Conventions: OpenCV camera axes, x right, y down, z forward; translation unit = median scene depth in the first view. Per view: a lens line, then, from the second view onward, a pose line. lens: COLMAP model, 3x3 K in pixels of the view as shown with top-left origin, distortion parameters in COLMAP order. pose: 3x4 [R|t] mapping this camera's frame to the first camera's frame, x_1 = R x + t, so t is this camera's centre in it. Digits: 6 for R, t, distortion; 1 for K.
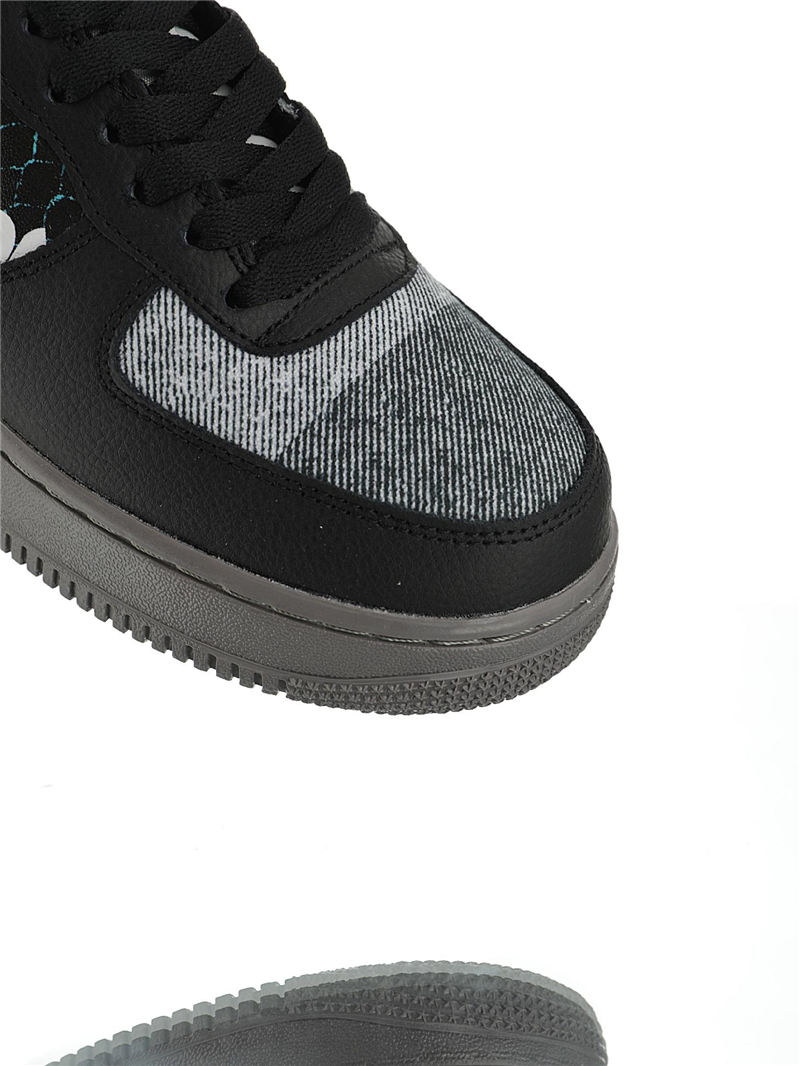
lens RADIAL K [[1404.4, 0, 399.6], [0, 1404.4, 532.9], [0, 0, 1]] dist [0.002228, 0.000000]
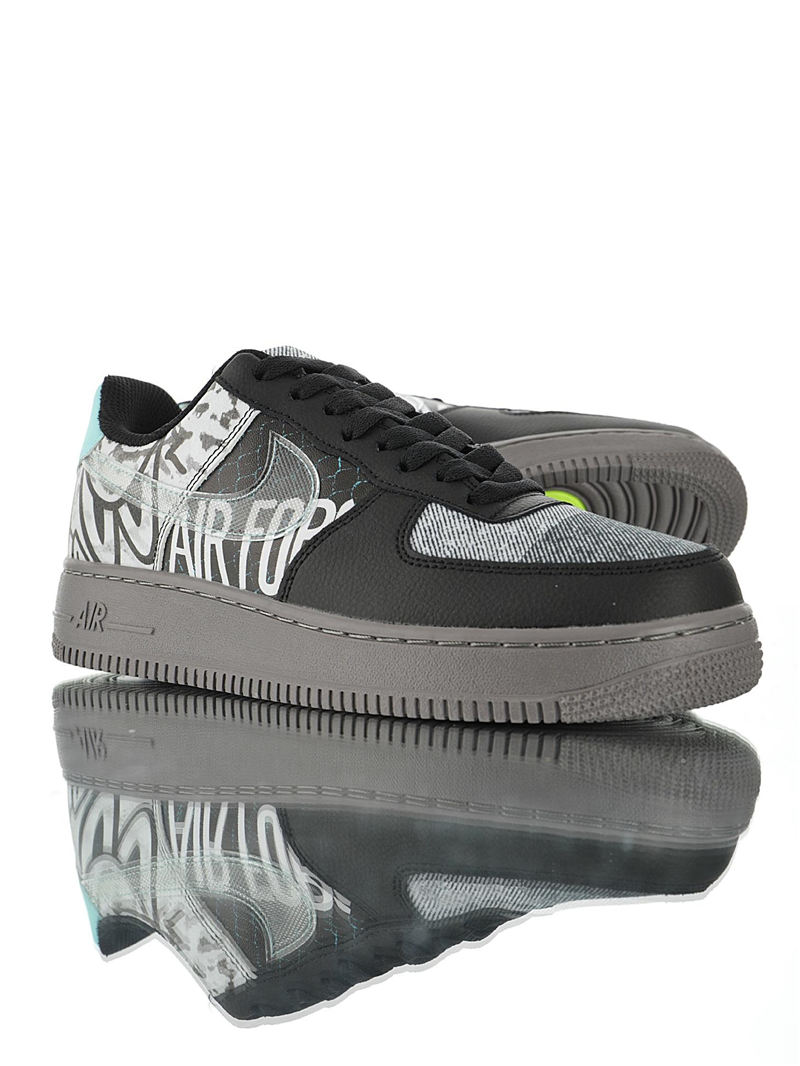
lens RADIAL K [[1404.4, 0, 399.8], [0, 1404.4, 528.1], [0, 0, 1]] dist [0.002228, 0.000000]
pose [[0.973914, -0.226742, -0.008941, -0.194690], [0.176671, 0.782395, -0.597198, 0.841987], [0.142405, 0.580039, 0.802044, -0.326840]]
